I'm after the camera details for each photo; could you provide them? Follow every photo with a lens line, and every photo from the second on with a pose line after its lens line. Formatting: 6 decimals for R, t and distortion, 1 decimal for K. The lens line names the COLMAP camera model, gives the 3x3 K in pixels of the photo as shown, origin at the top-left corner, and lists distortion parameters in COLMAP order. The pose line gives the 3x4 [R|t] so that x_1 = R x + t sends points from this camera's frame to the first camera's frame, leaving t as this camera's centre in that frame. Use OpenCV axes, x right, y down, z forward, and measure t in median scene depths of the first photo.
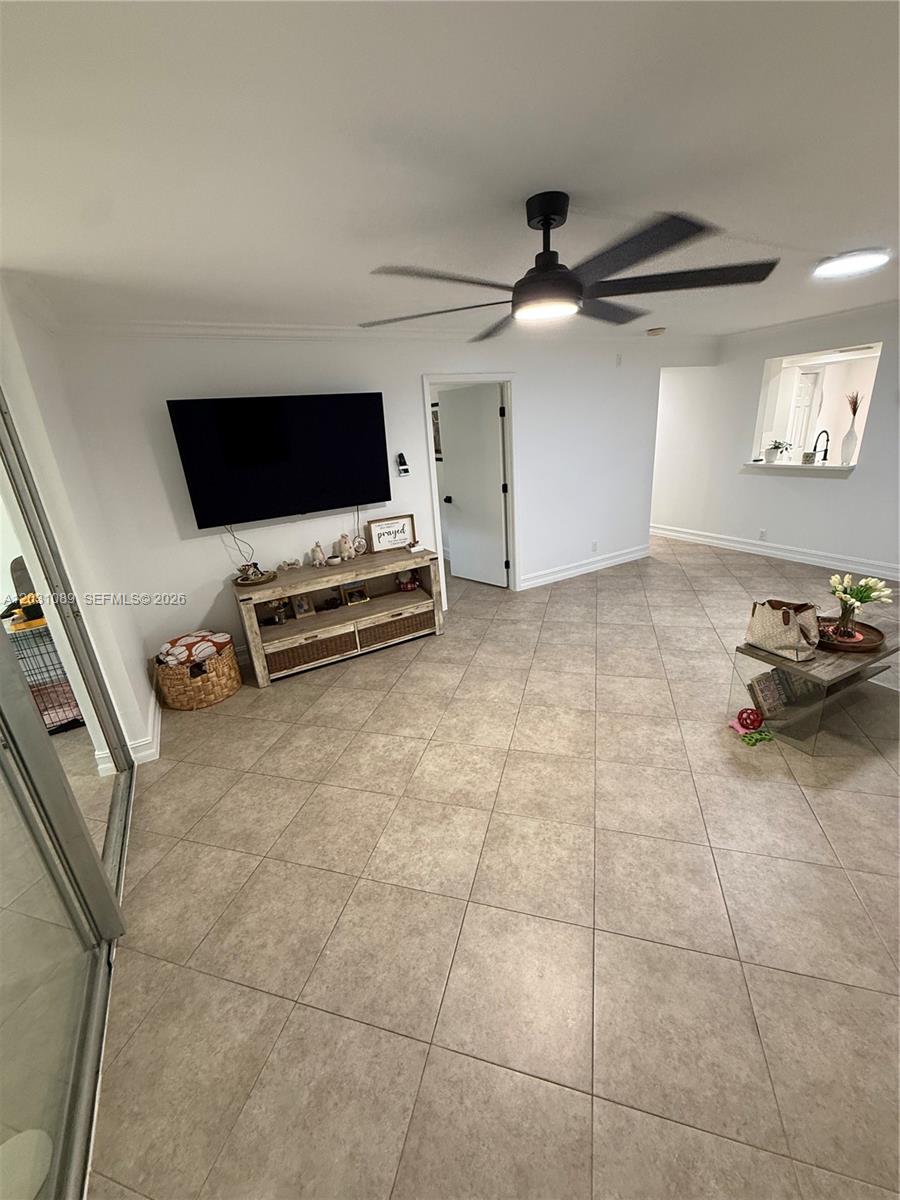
lens RADIAL K [[477.4, 0, 450.1], [0, 477.4, 594.3], [0, 0, 1]] dist [-0.000592, 0.000371]
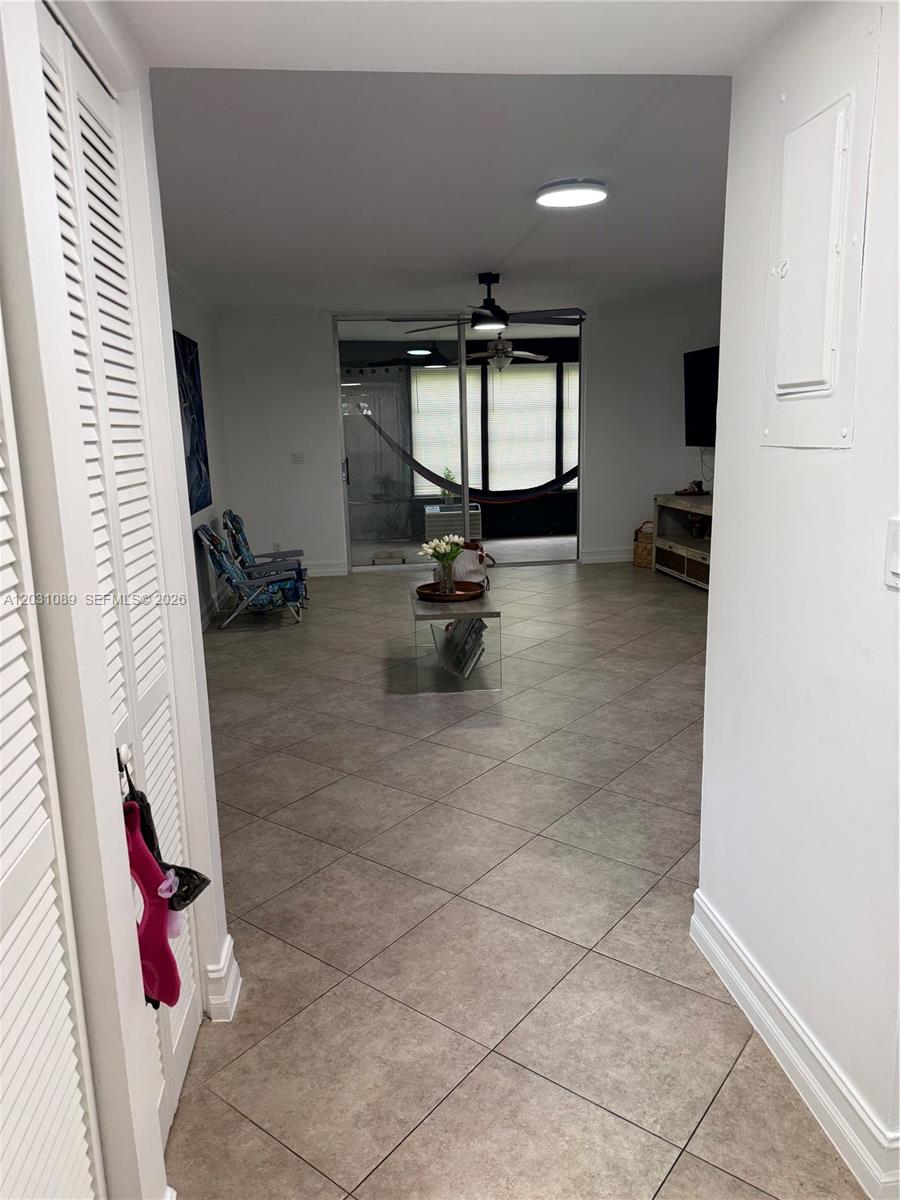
lens RADIAL K [[833.6, 0, 450.0], [0, 833.6, 600.0], [0, 0, 1]] dist [0.154278, -0.198034]
pose [[-0.370429, 0.266766, -0.889730, 1.720815], [-0.257934, 0.890658, 0.374432, -0.413576], [0.892330, 0.368192, -0.261117, 1.043677]]
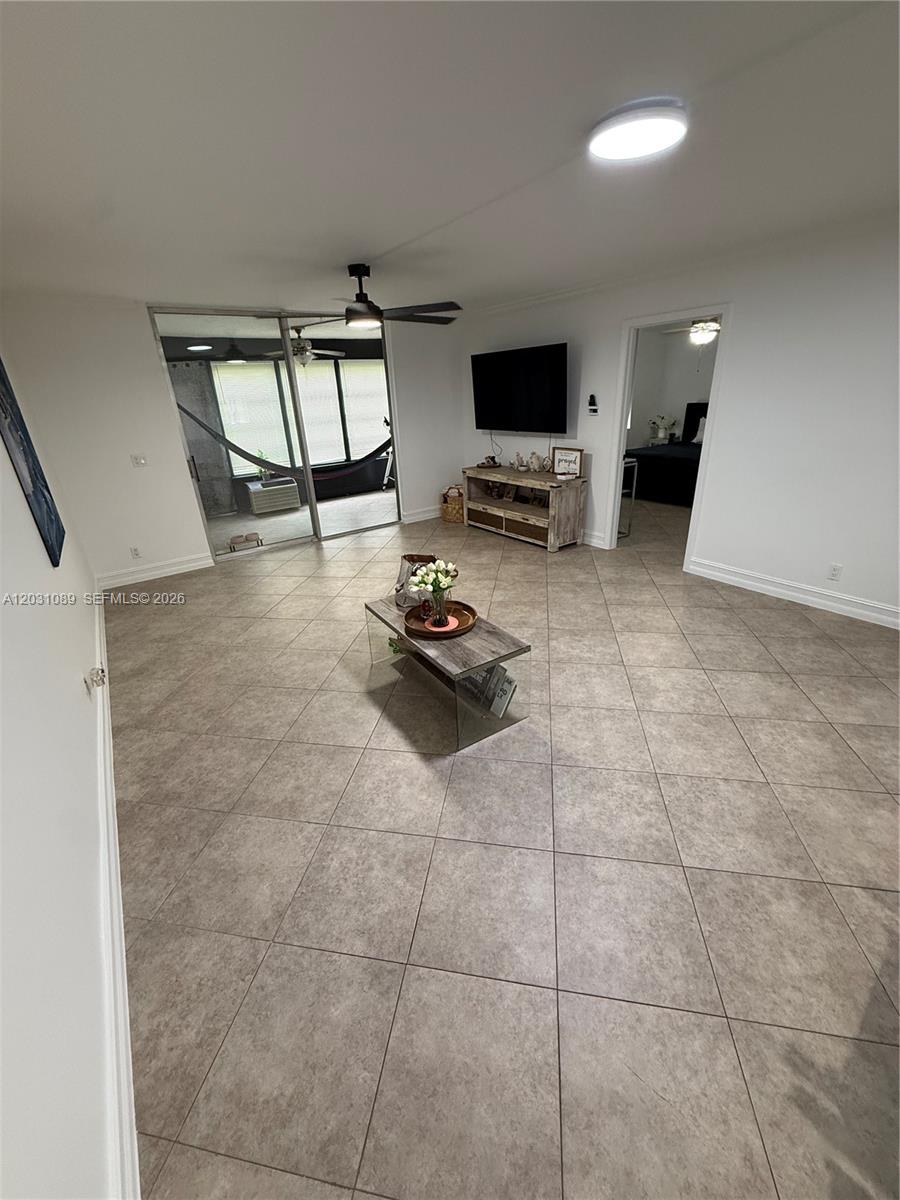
lens RADIAL K [[477.4, 0, 450.1], [0, 477.4, 594.3], [0, 0, 1]] dist [-0.000592, 0.000371]
pose [[0.113487, 0.453969, -0.883761, 1.172943], [-0.294493, 0.864904, 0.406466, -0.263111], [0.948891, 0.214133, 0.231846, 0.546114]]
